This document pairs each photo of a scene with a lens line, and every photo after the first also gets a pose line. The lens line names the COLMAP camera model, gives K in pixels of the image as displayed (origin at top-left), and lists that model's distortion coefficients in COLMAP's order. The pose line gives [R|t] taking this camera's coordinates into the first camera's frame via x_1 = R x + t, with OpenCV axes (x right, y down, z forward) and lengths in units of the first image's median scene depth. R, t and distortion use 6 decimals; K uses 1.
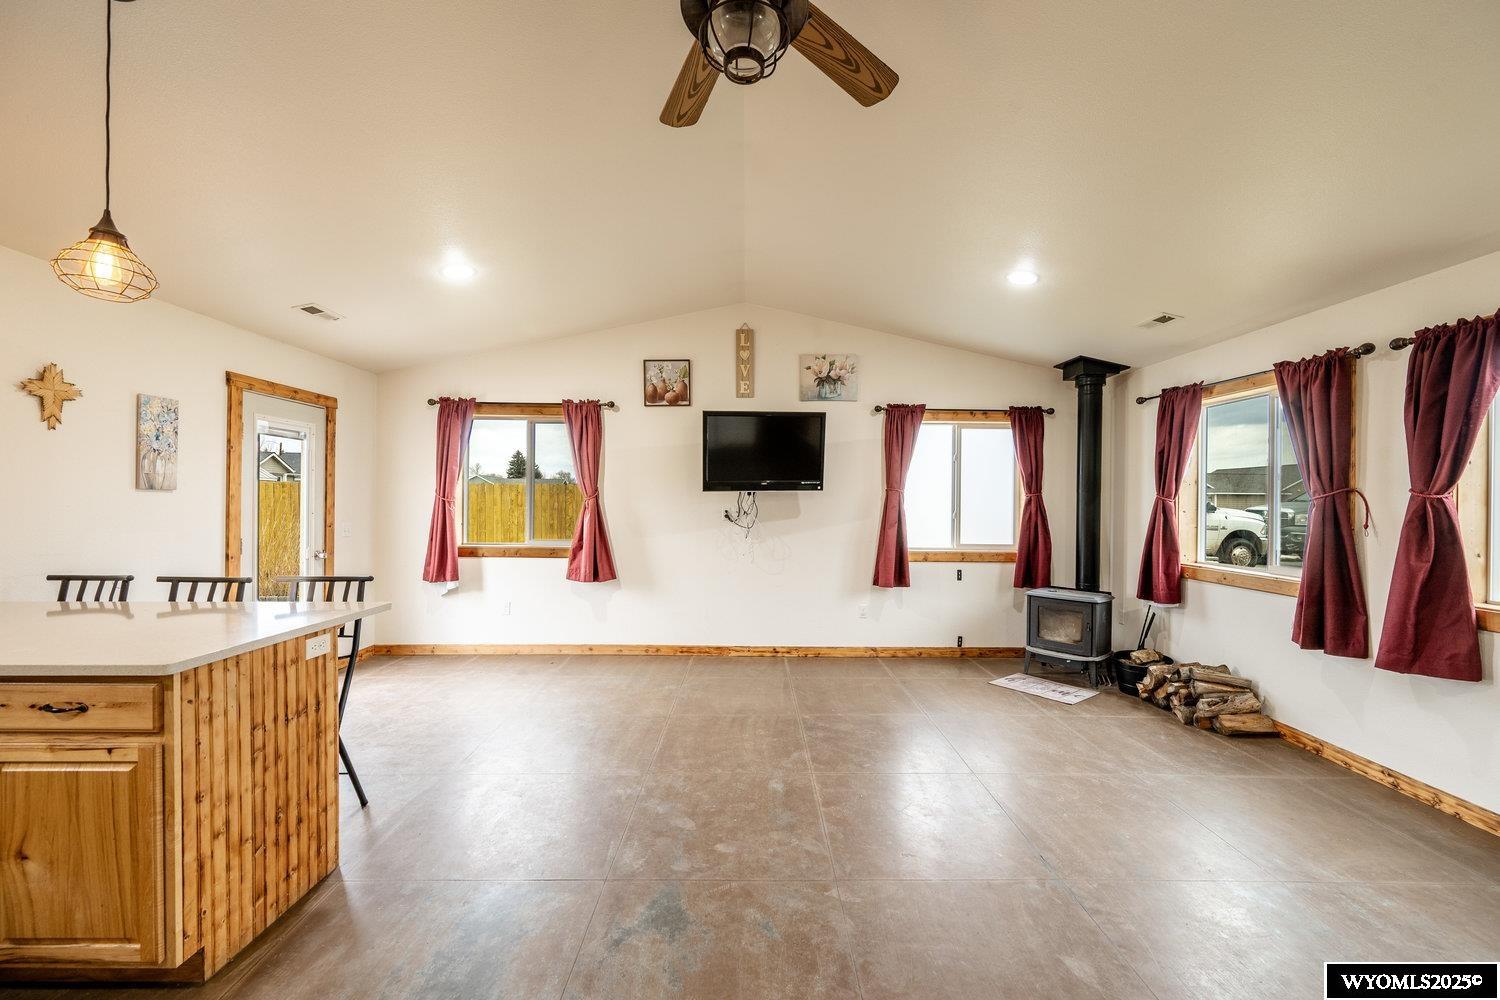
lens RADIAL K [[584.1, 0, 753.3], [0, 584.1, 503.7], [0, 0, 1]] dist [-0.002877, 0.000408]
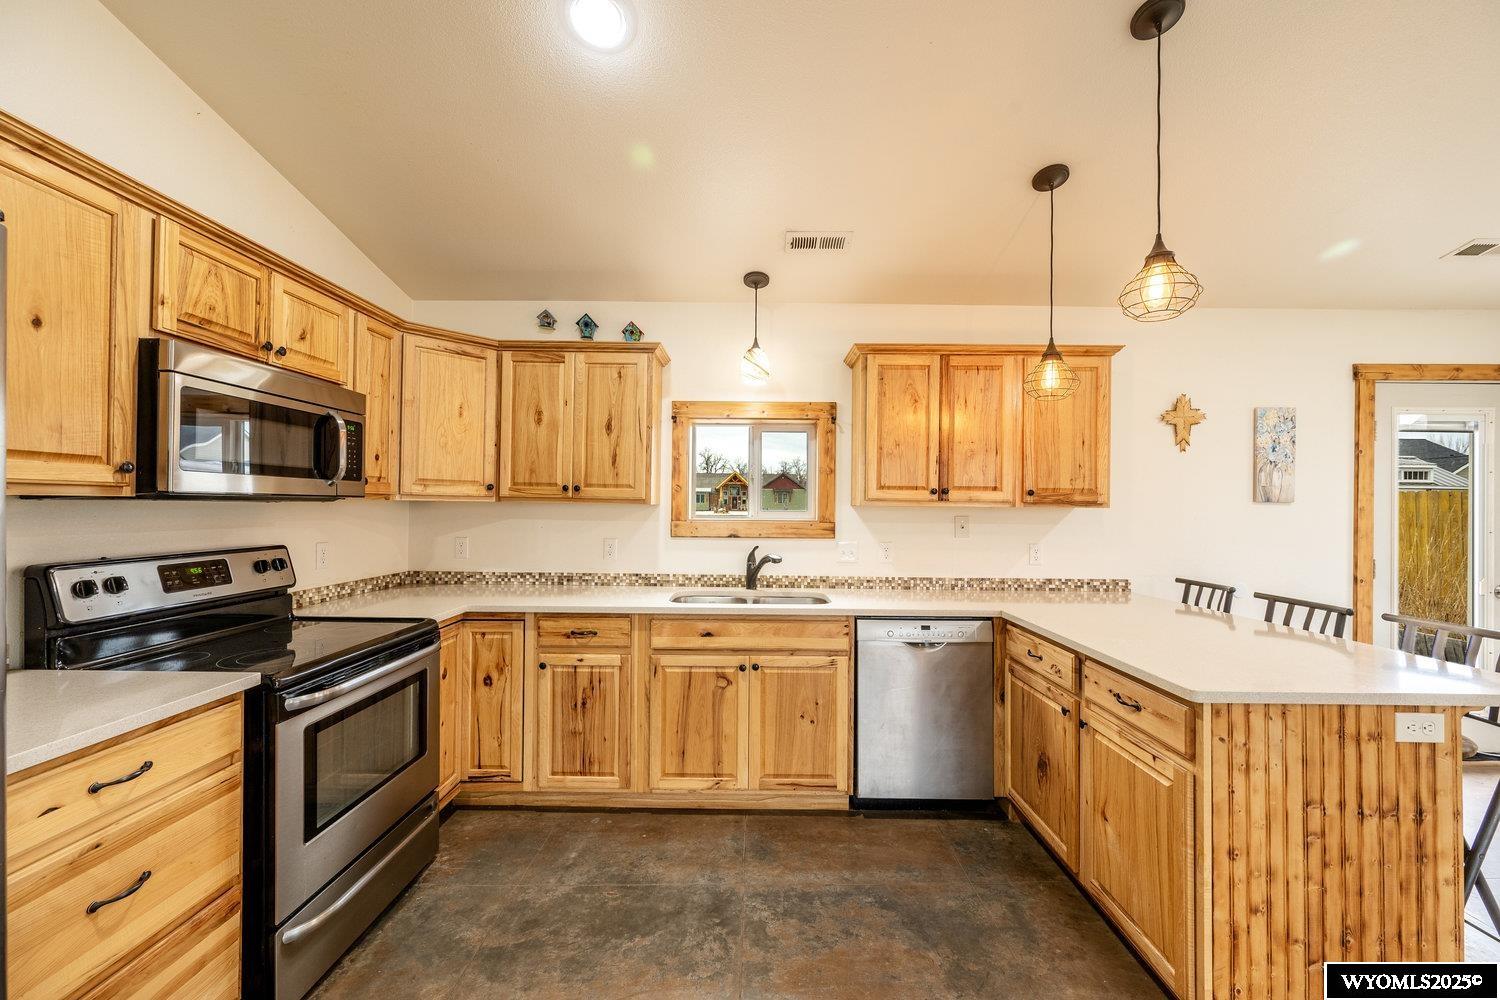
lens RADIAL K [[584.1, 0, 753.0], [0, 584.1, 503.9], [0, 0, 1]] dist [-0.002877, 0.000408]
pose [[-0.020475, -0.012281, -0.999715, -0.024438], [-0.010038, 0.999877, -0.012077, -0.000880], [0.999740, 0.009788, -0.020595, 0.125083]]
